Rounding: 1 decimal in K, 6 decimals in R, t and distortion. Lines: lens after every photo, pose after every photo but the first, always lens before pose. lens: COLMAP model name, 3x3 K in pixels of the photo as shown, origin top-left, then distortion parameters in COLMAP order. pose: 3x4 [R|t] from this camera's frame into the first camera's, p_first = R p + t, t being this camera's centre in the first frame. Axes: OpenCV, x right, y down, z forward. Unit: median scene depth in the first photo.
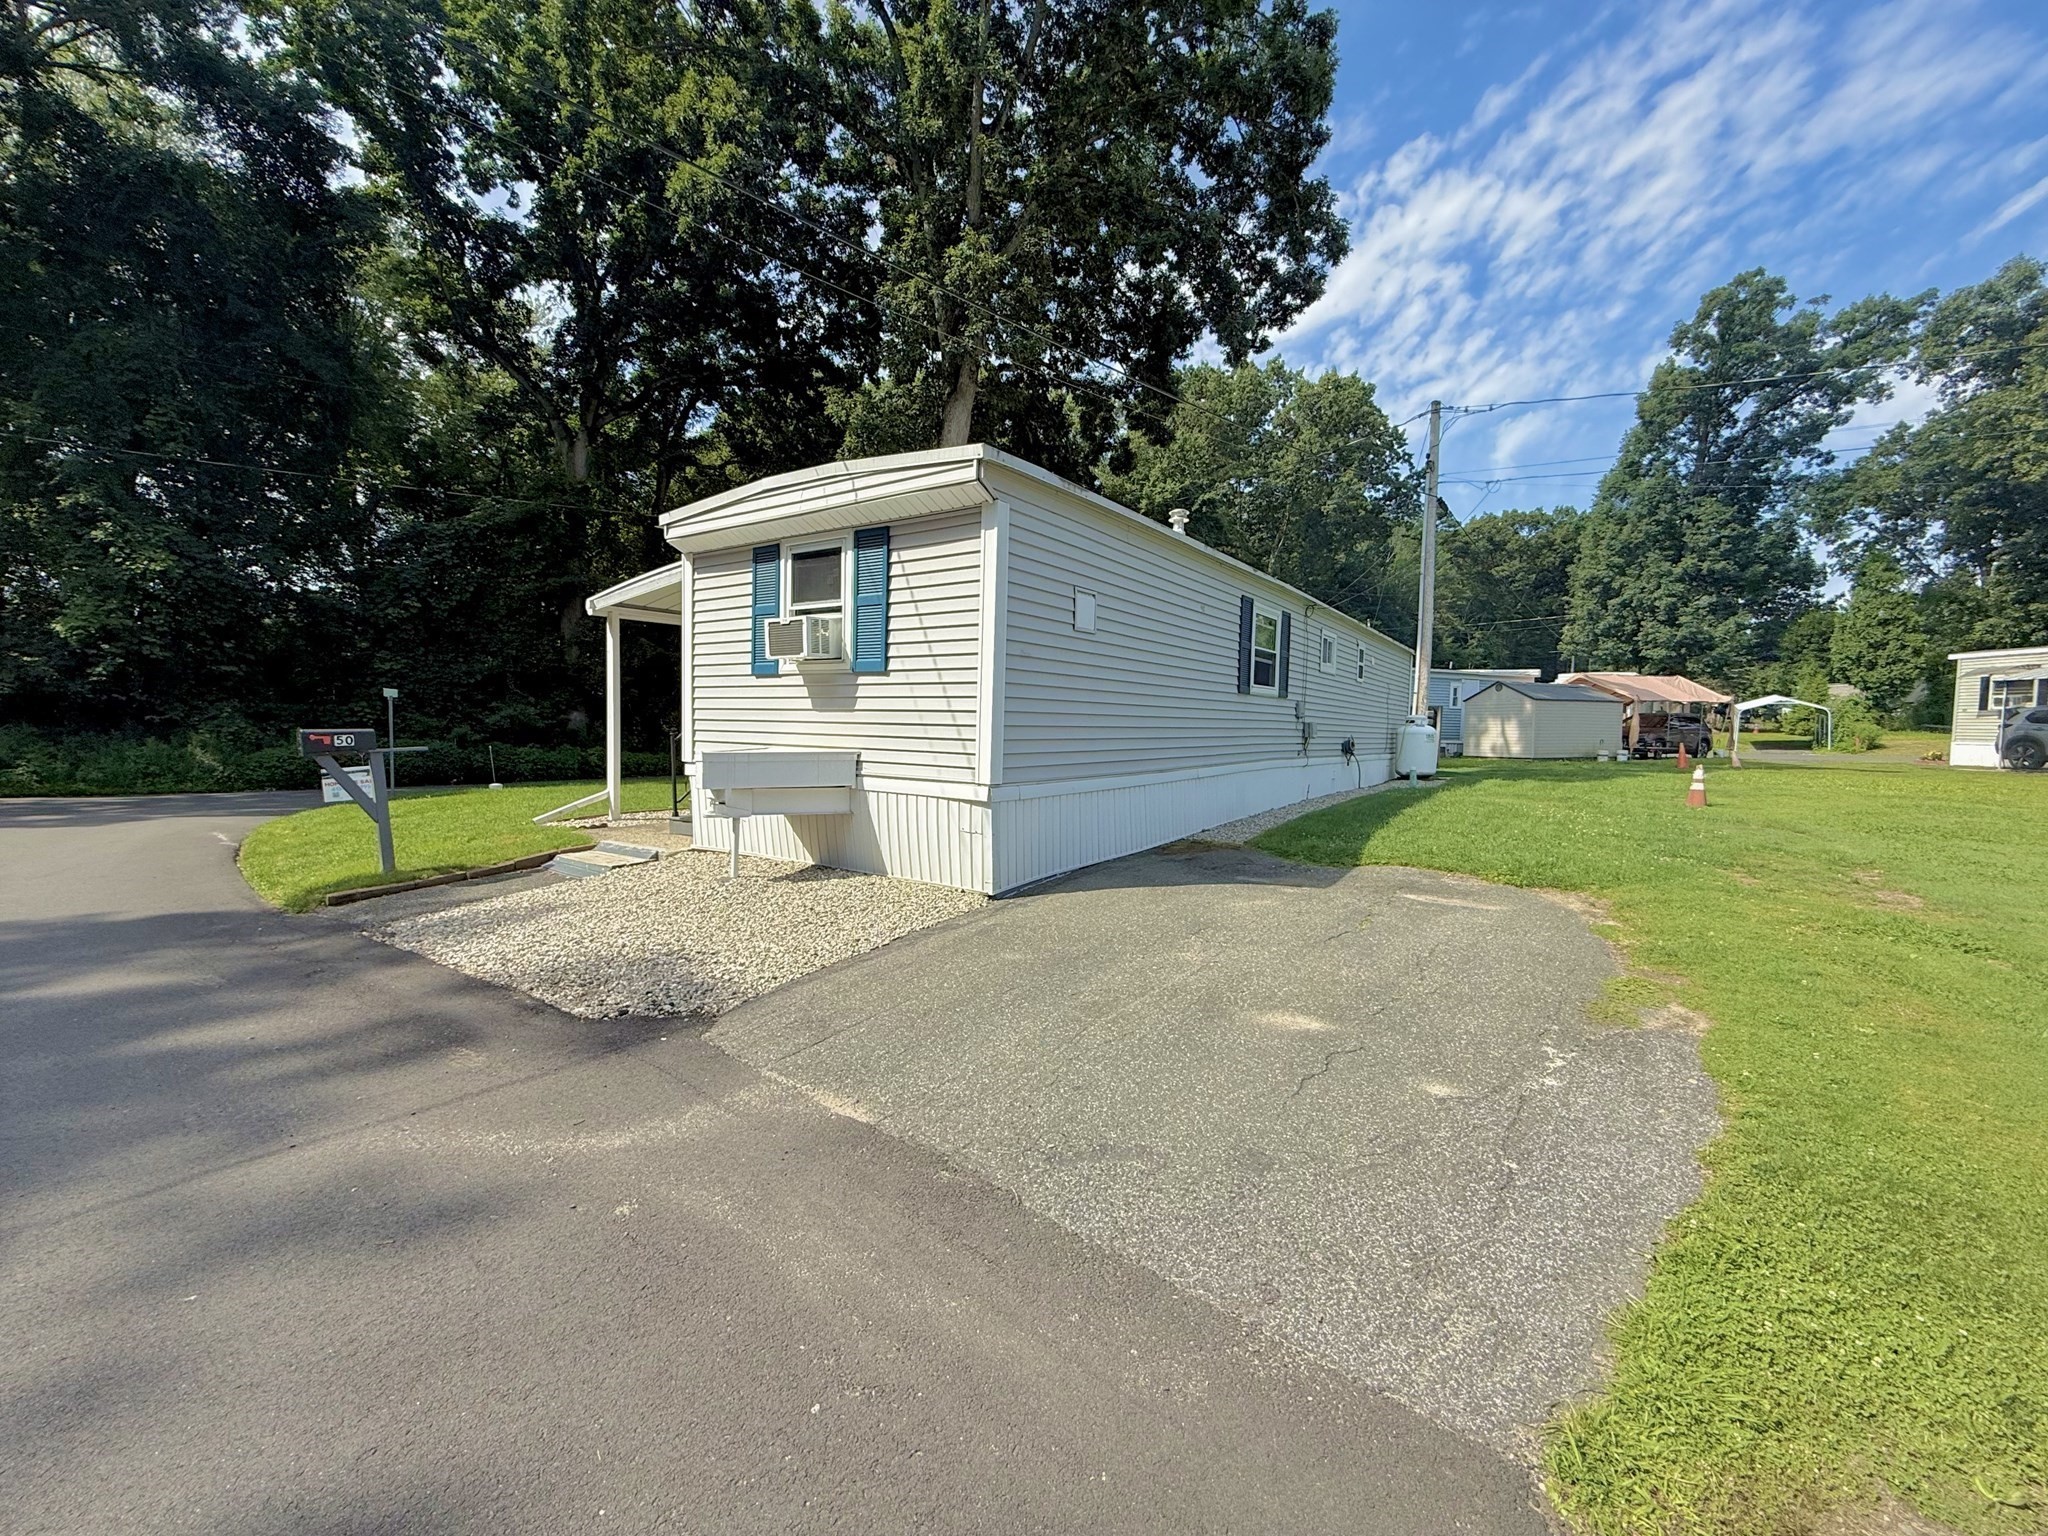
lens RADIAL K [[814.5, 0, 1024.0], [0, 814.5, 768.0], [0, 0, 1]] dist [0.000157, -0.000211]
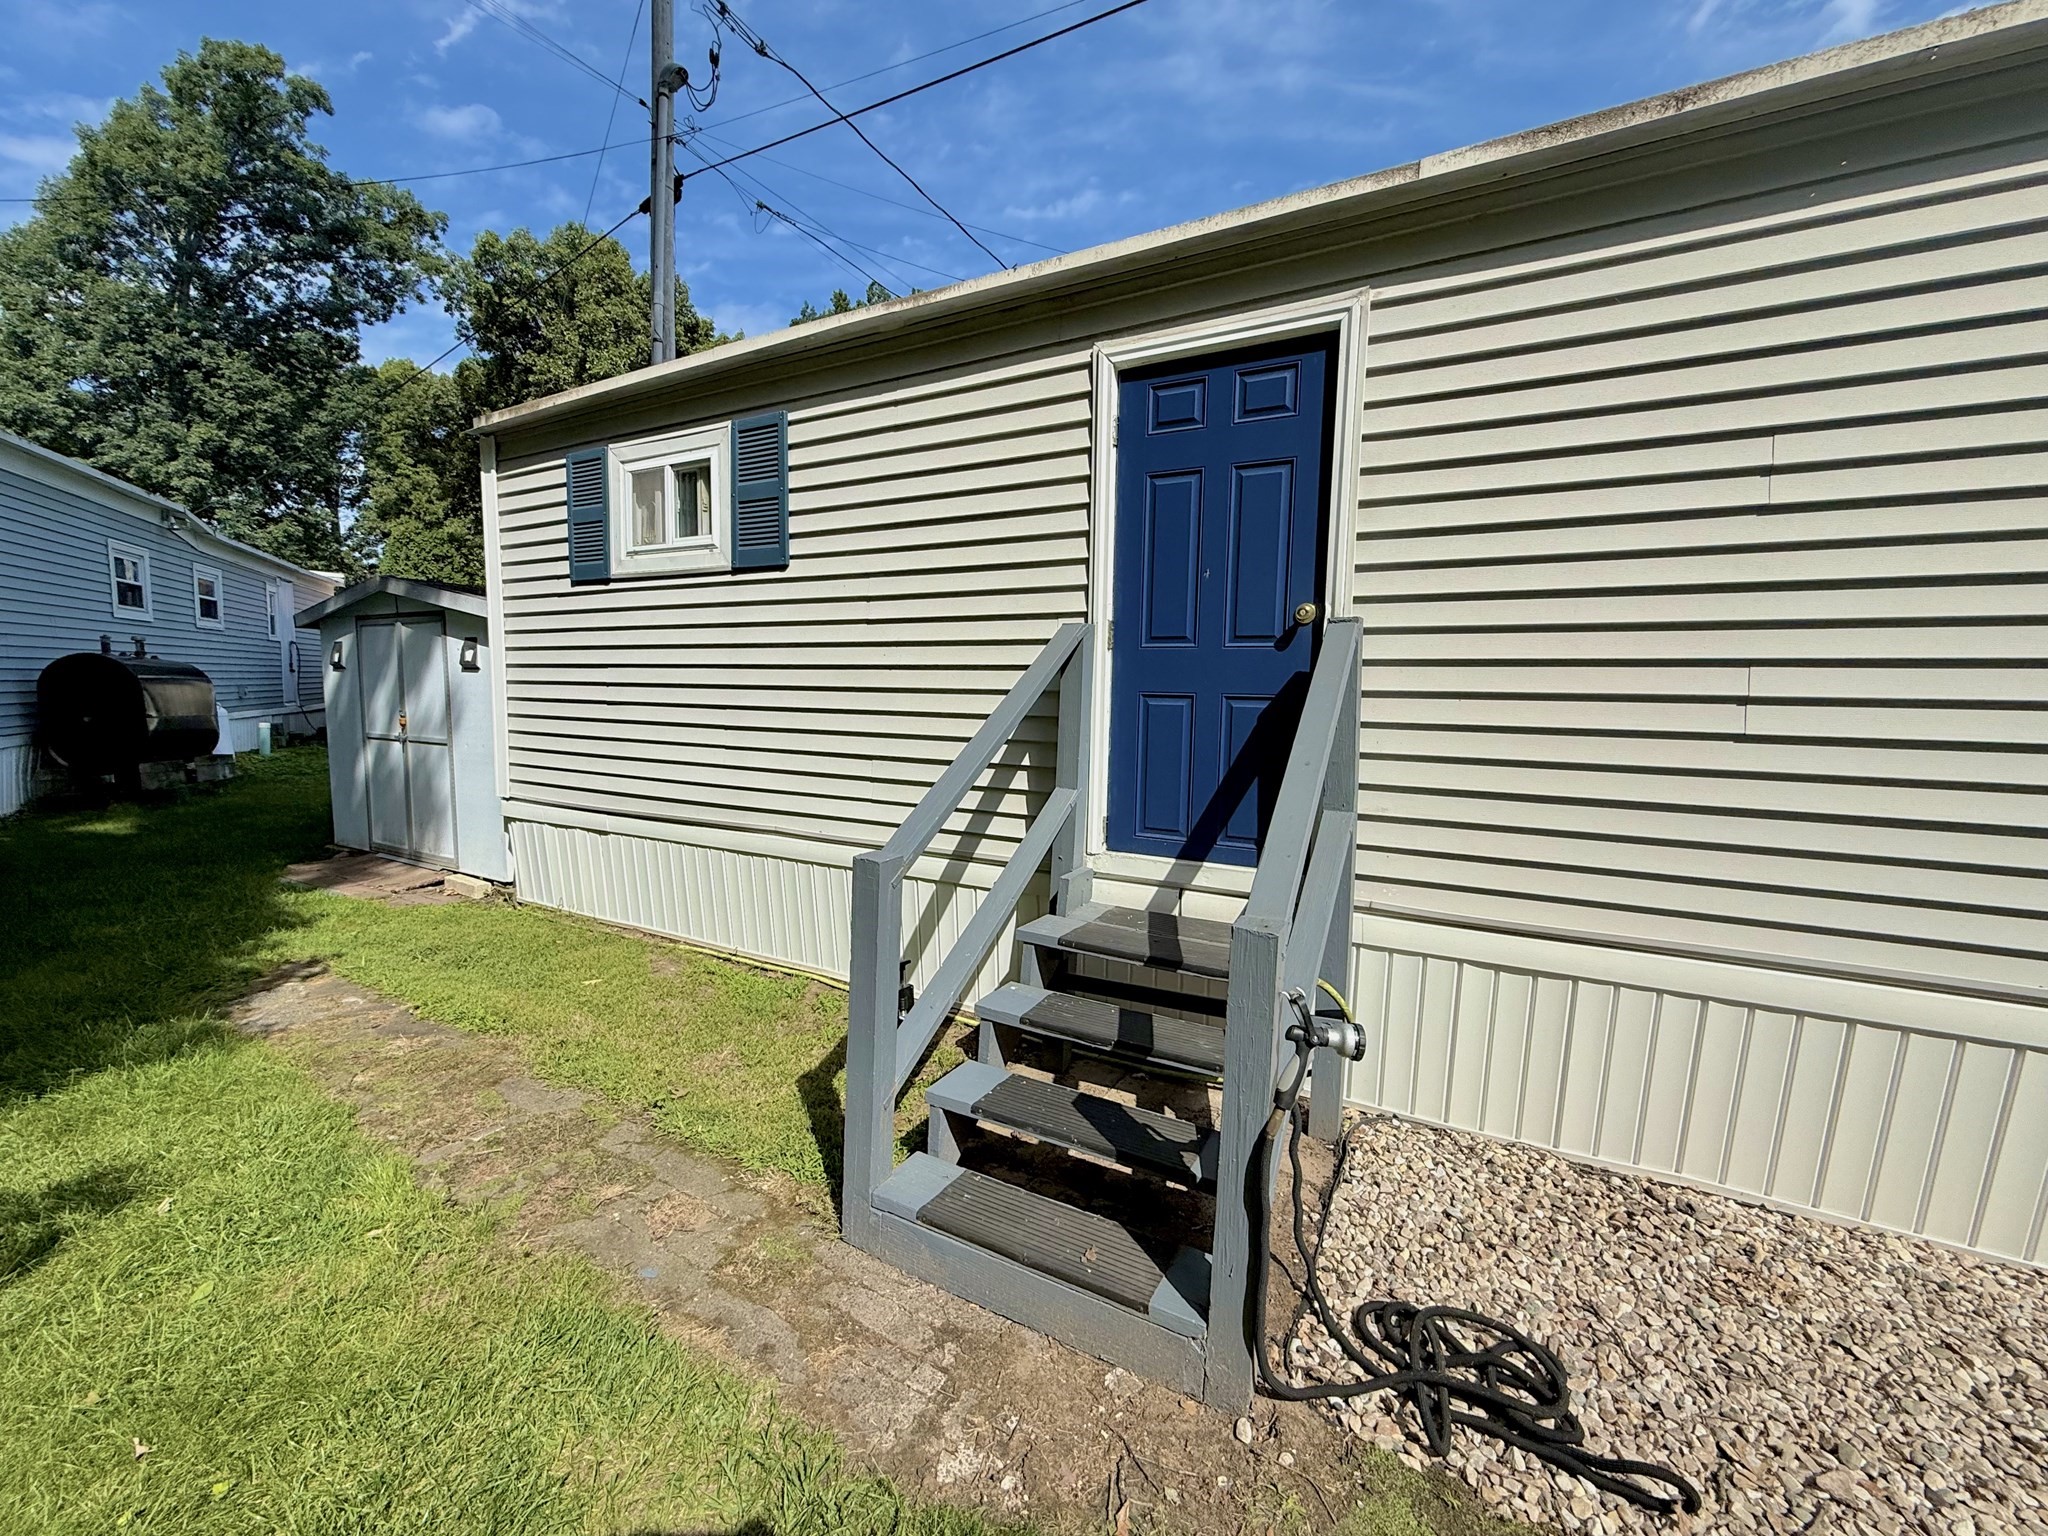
lens RADIAL K [[813.2, 0, 1024.0], [0, 813.2, 768.0], [0, 0, 1]] dist [0.001638, 0.000359]
pose [[-0.096667, -0.123374, 0.987641, 0.046329], [0.036413, 0.991185, 0.127380, -0.185755], [-0.994651, 0.048277, -0.091322, 2.631187]]
